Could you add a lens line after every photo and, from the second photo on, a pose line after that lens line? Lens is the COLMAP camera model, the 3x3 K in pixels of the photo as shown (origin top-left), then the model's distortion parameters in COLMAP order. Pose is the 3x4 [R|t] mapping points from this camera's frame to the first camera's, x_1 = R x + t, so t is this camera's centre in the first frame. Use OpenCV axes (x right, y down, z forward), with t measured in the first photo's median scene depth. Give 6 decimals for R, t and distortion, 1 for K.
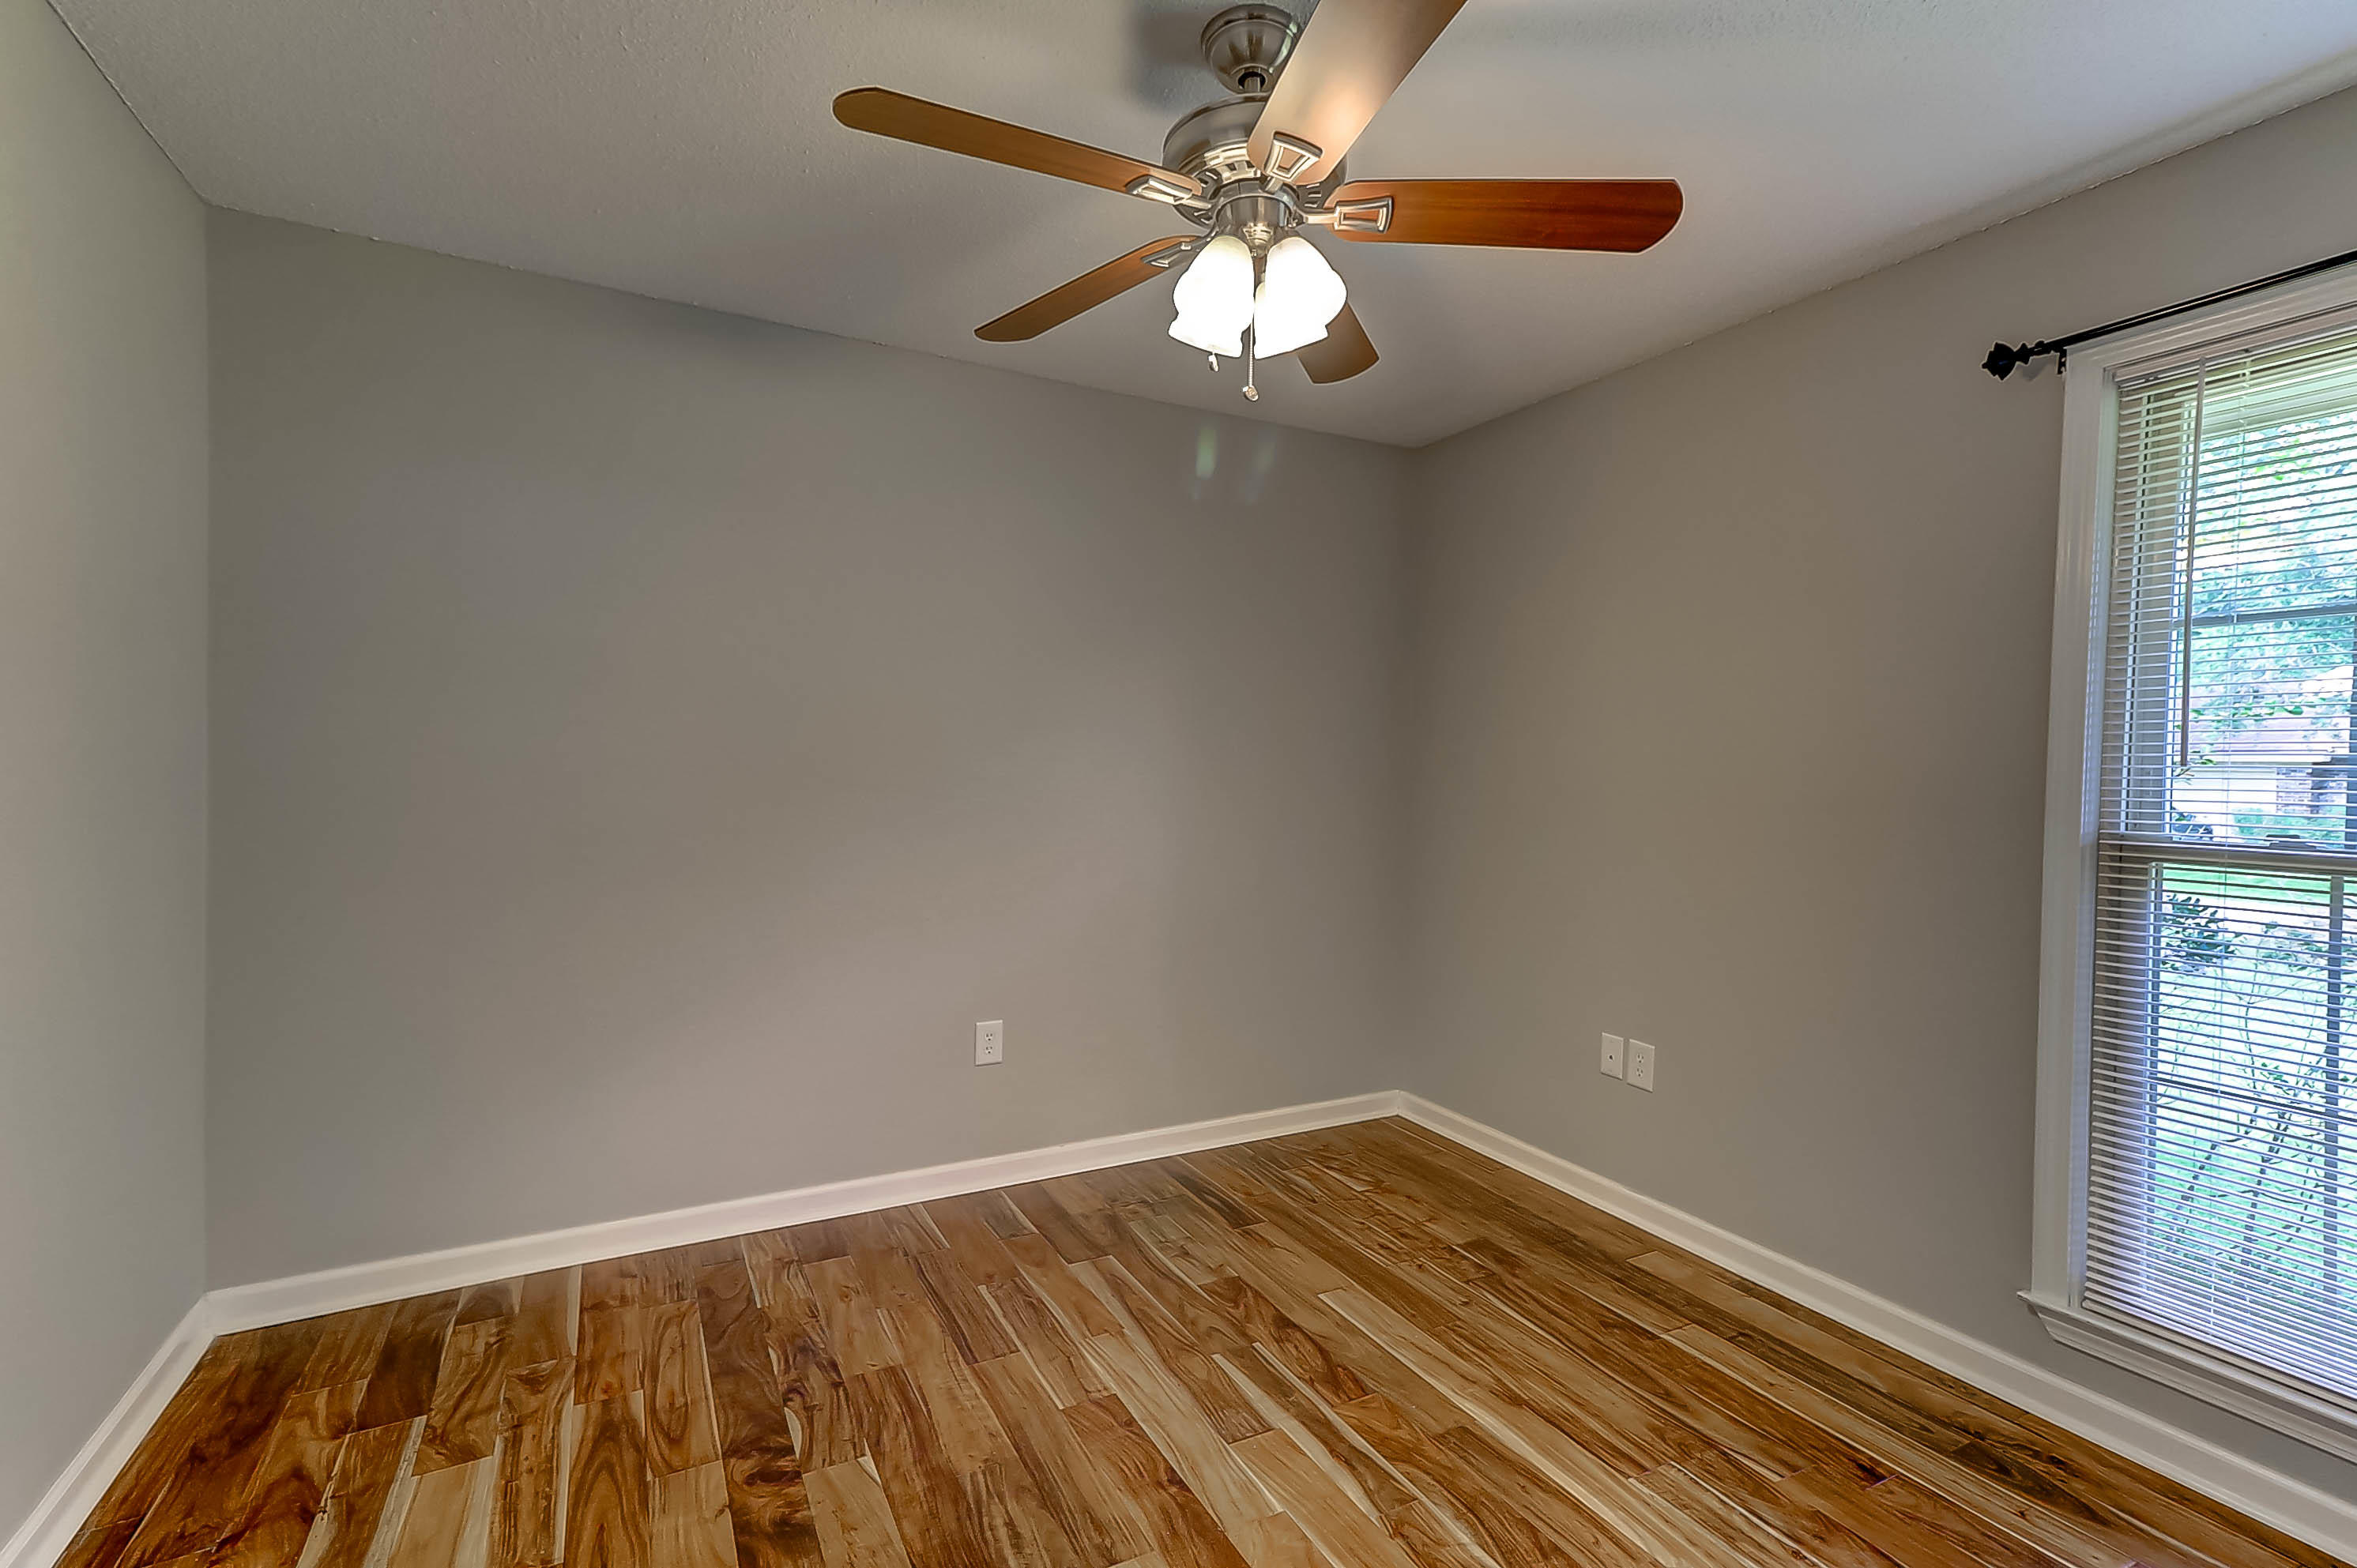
lens RADIAL K [[1064.8, 0, 1188.5], [0, 1064.8, 784.2], [0, 0, 1]] dist [0.031085, -0.001939]
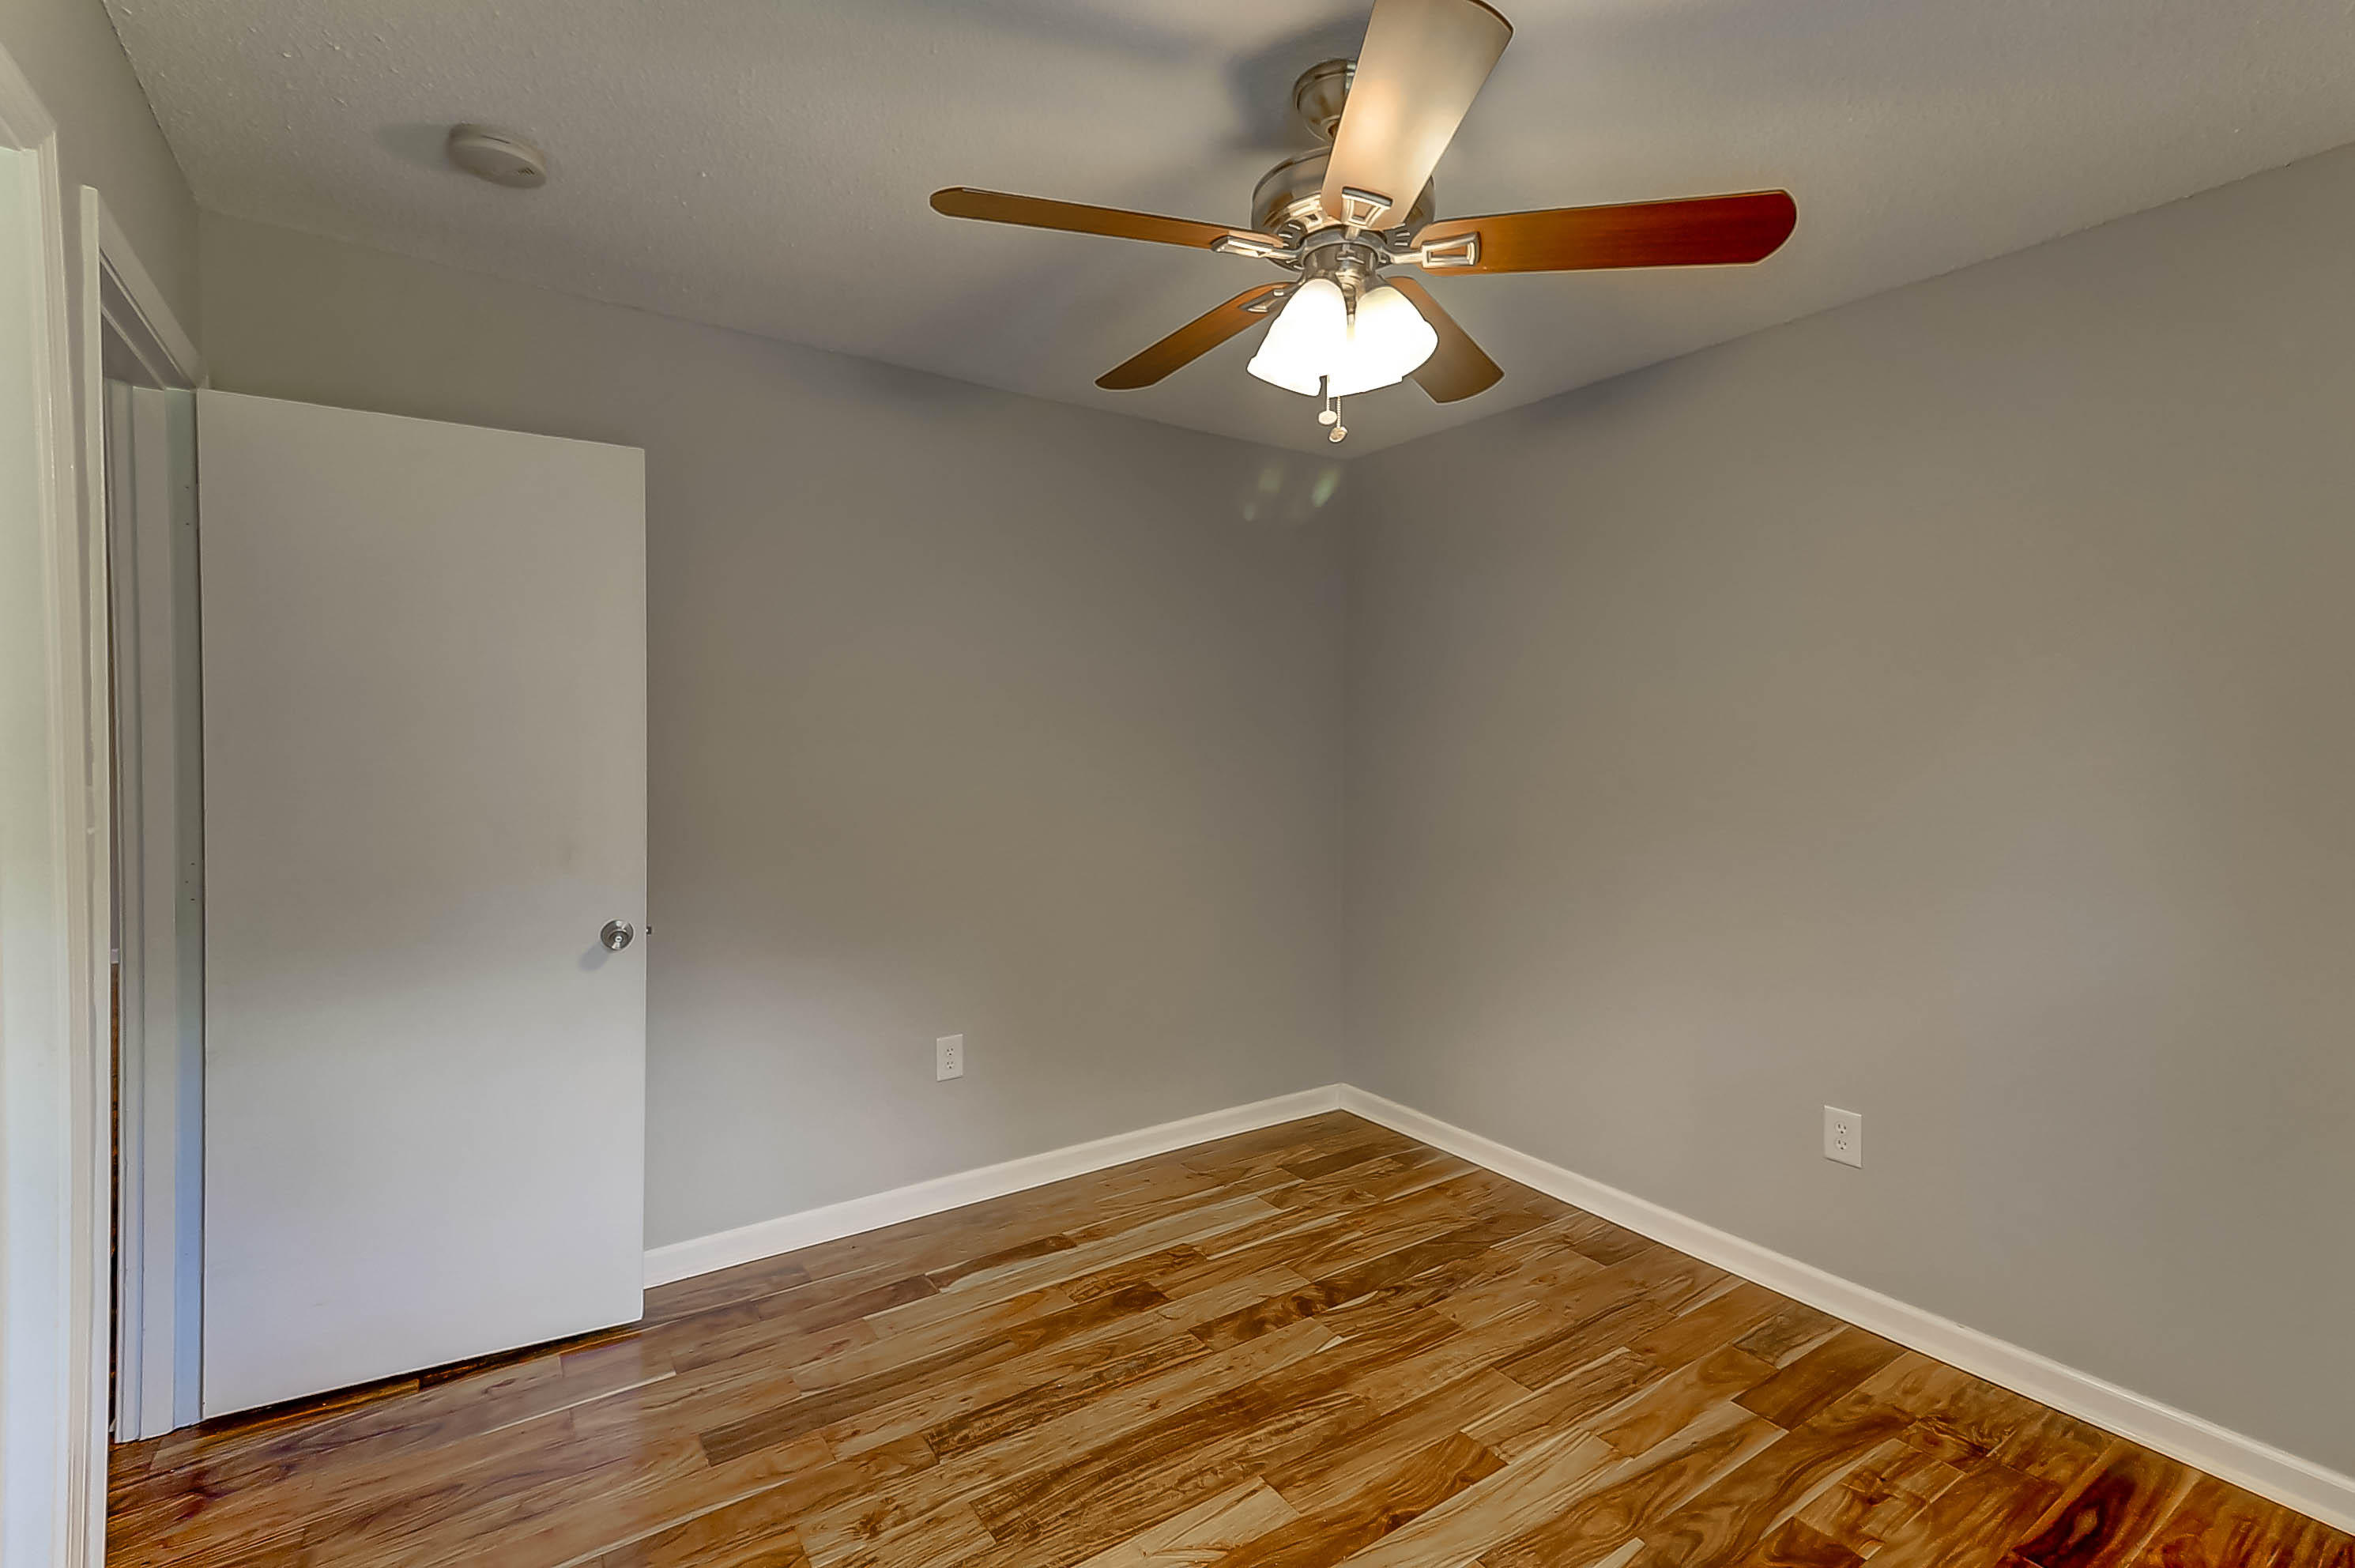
lens RADIAL K [[1064.1, 0, 1172.5], [0, 1064.1, 776.1], [0, 0, 1]] dist [0.031085, -0.001939]
pose [[0.116256, 0.018003, -0.993056, 0.795636], [-0.026105, 0.999546, 0.015065, -0.042651], [0.992876, 0.024173, 0.116673, 0.557857]]
